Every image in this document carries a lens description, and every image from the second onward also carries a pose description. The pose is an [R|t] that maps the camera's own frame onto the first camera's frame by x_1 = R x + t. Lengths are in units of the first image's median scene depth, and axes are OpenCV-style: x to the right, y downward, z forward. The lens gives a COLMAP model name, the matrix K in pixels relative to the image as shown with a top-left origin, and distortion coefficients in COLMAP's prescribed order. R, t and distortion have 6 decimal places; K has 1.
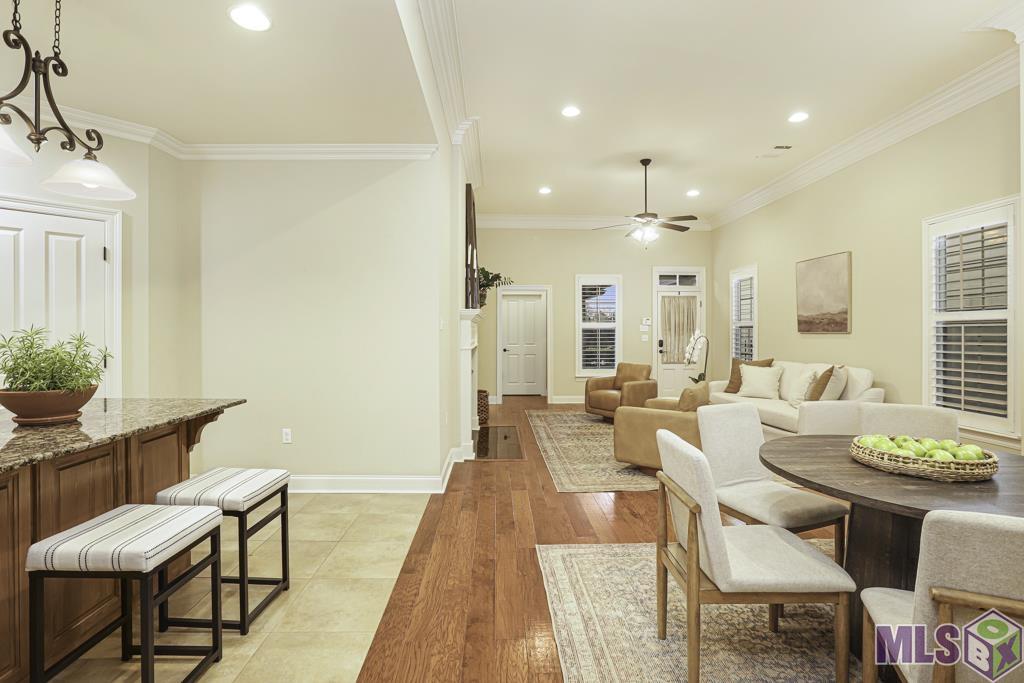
lens RADIAL K [[474.9, 0, 513.8], [0, 474.9, 335.2], [0, 0, 1]] dist [-0.021720, 0.002327]
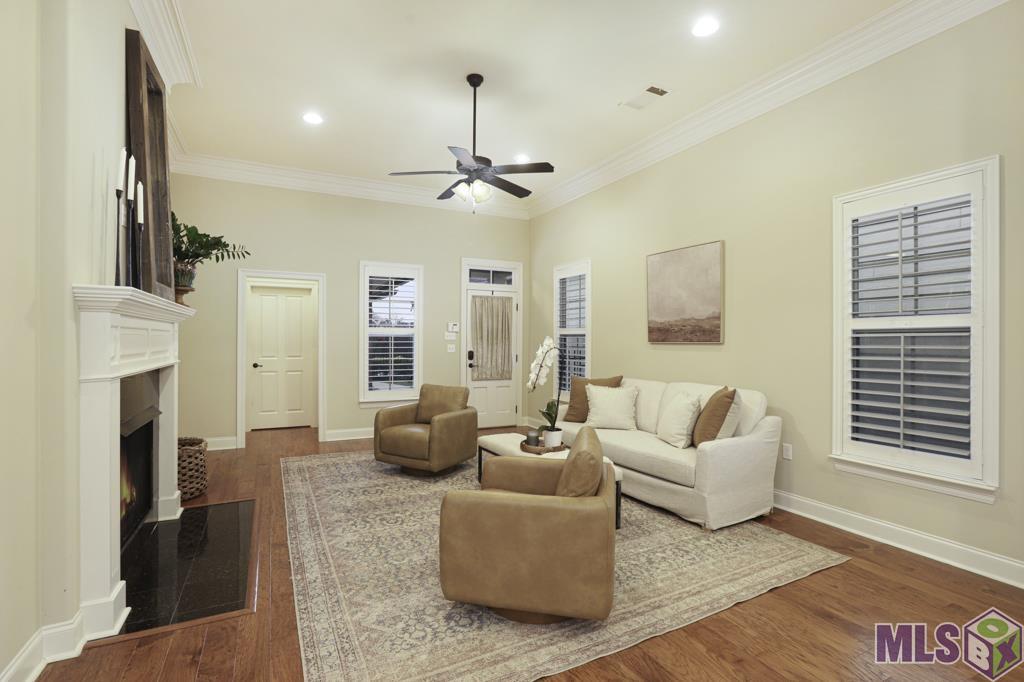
lens RADIAL K [[474.9, 0, 510.7], [0, 474.9, 338.4], [0, 0, 1]] dist [-0.021720, 0.002327]
pose [[0.905169, 0.006561, 0.425002, 0.046239], [-0.002228, 0.999940, -0.010692, -0.003688], [-0.425047, 0.008731, 0.905129, 0.366334]]
